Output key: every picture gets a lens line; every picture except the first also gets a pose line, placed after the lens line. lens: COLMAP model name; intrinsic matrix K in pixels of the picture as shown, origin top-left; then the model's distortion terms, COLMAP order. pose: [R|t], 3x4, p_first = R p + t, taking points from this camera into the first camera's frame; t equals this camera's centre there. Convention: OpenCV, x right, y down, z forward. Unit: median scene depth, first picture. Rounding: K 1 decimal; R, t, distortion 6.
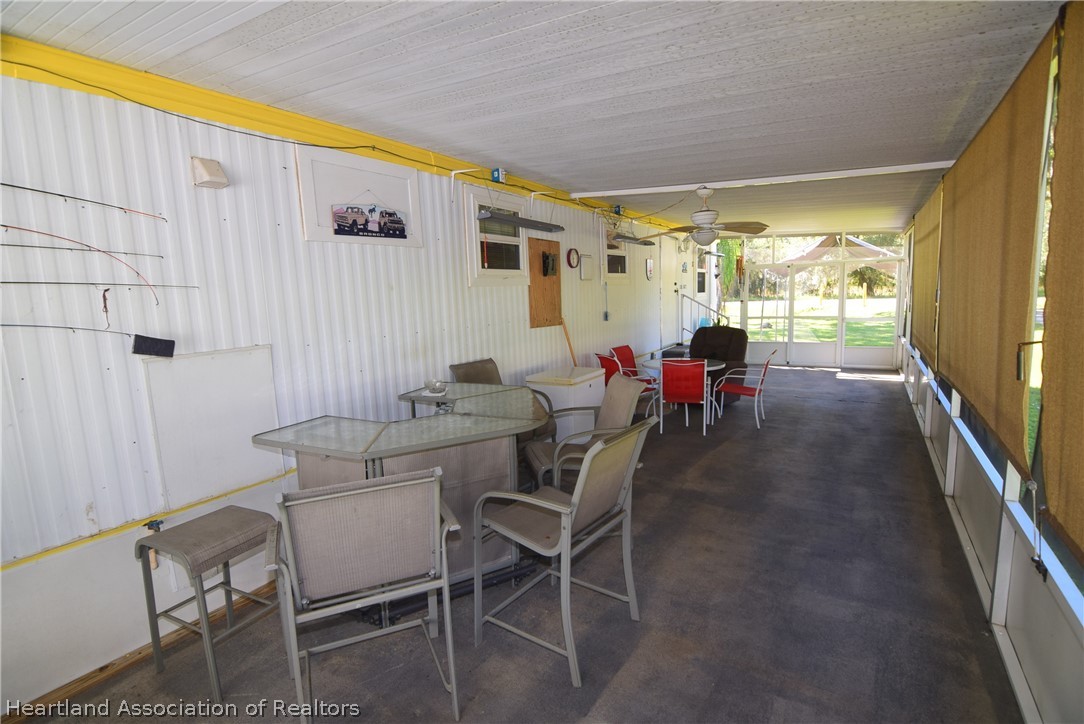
lens RADIAL K [[532.9, 0, 540.7], [0, 532.9, 367.0], [0, 0, 1]] dist [-0.001365, -0.001228]
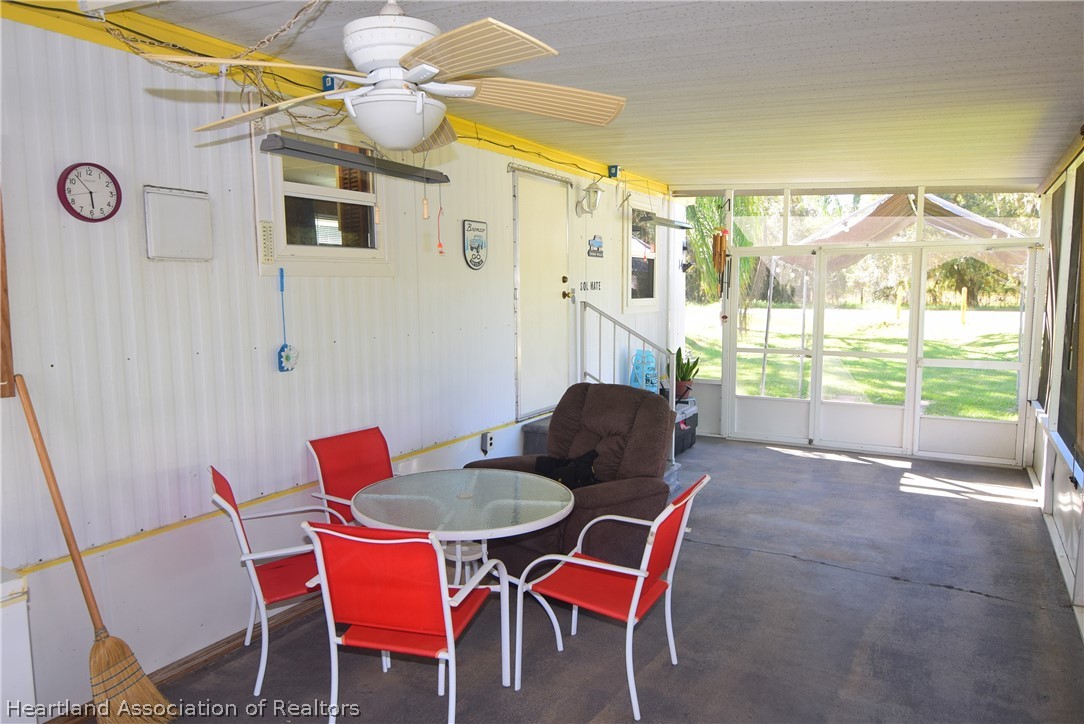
lens RADIAL K [[739.5, 0, 539.0], [0, 739.5, 374.3], [0, 0, 1]] dist [0.010467, -0.027815]
pose [[0.999370, 0.025315, 0.024869, 0.226572], [-0.024766, 0.999448, -0.022165, -0.060290], [-0.025417, 0.021535, 0.999445, 0.366376]]
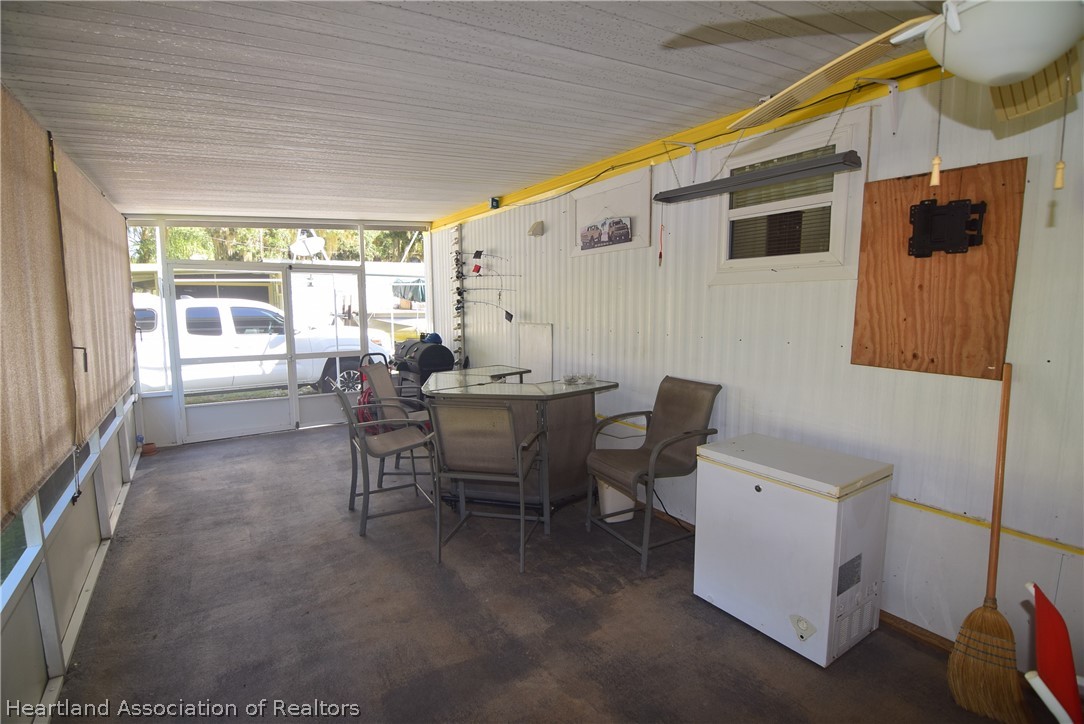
lens RADIAL K [[532.9, 0, 540.7], [0, 532.9, 367.0], [0, 0, 1]] dist [-0.001365, -0.001228]
pose [[-0.442690, 0.159065, -0.882453, 0.351642], [-0.092754, 0.970737, 0.221510, -0.096895], [0.891865, 0.179911, -0.414981, 0.589912]]
